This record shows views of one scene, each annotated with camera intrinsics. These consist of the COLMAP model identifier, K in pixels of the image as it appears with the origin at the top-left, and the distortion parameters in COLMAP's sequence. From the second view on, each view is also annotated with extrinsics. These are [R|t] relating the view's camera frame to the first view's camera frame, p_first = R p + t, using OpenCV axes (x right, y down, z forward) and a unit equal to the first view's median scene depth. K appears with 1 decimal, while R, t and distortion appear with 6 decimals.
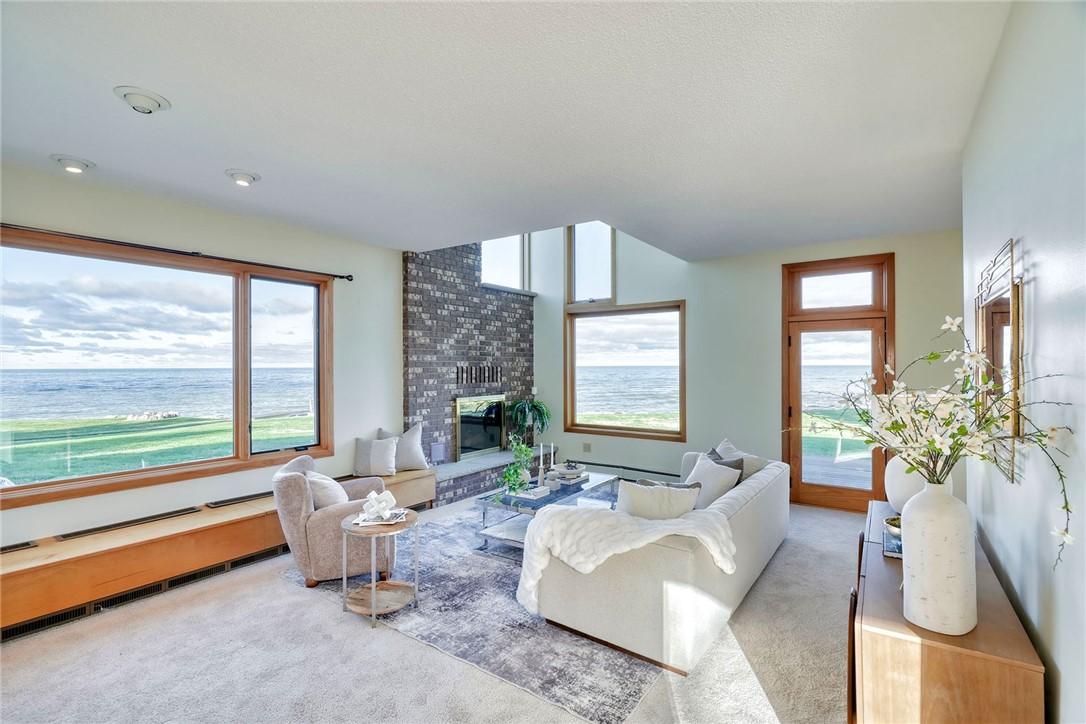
lens RADIAL K [[498.1, 0, 539.4], [0, 498.1, 361.1], [0, 0, 1]] dist [-0.001969, 0.001093]
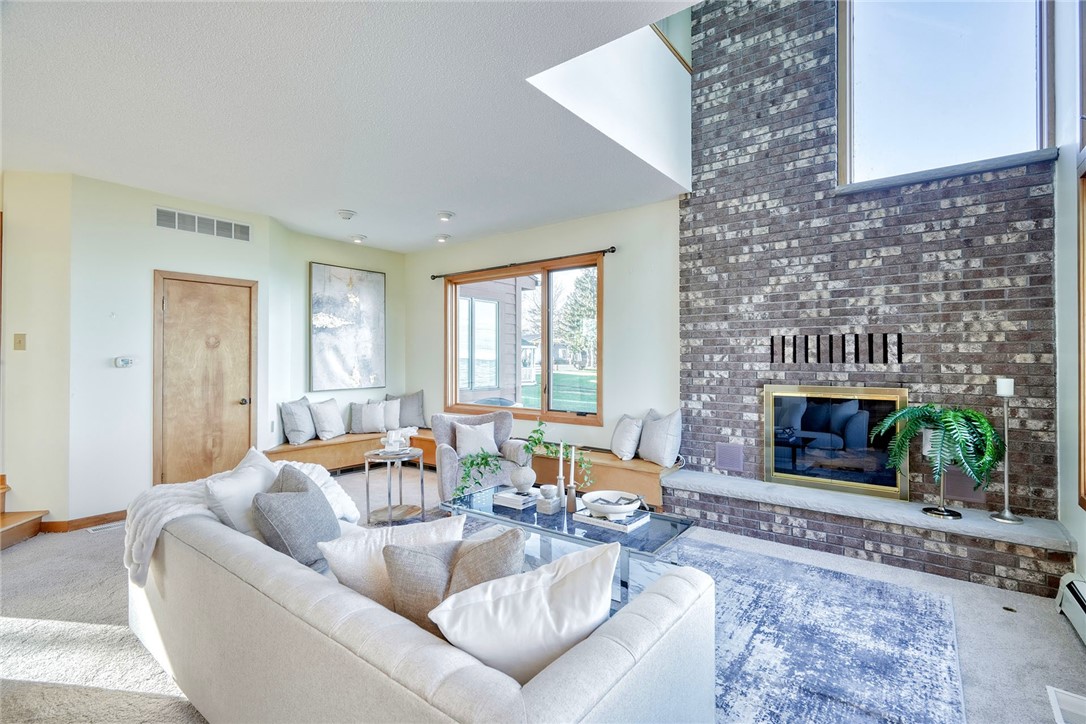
lens RADIAL K [[501.5, 0, 540.4], [0, 501.5, 353.6], [0, 0, 1]] dist [-0.000253, 0.001582]
pose [[-0.027300, -0.006660, -0.999605, 0.494943], [0.008335, 0.999942, -0.006890, 0.035547], [0.999593, -0.008520, -0.027243, 0.712195]]
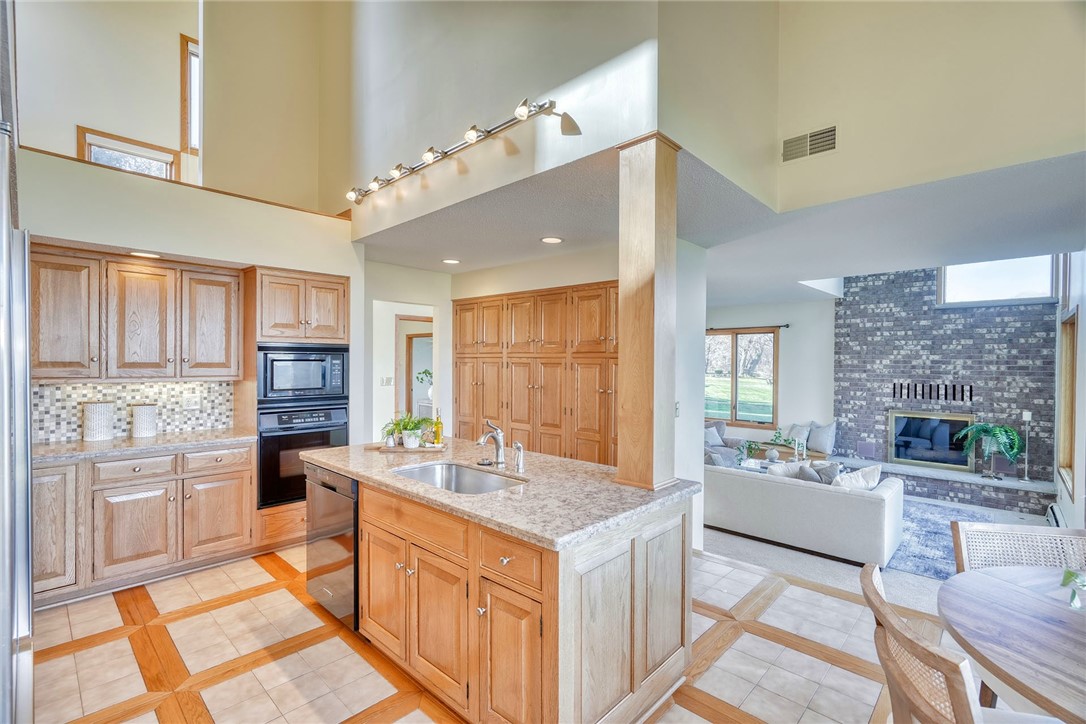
lens RADIAL K [[489.1, 0, 540.7], [0, 489.1, 365.9], [0, 0, 1]] dist [0.002325, 0.000879]
pose [[-0.129555, 0.010257, -0.991519, 1.082159], [0.000538, 0.999947, 0.010274, -0.041578], [0.991572, 0.000797, -0.129554, 0.321586]]
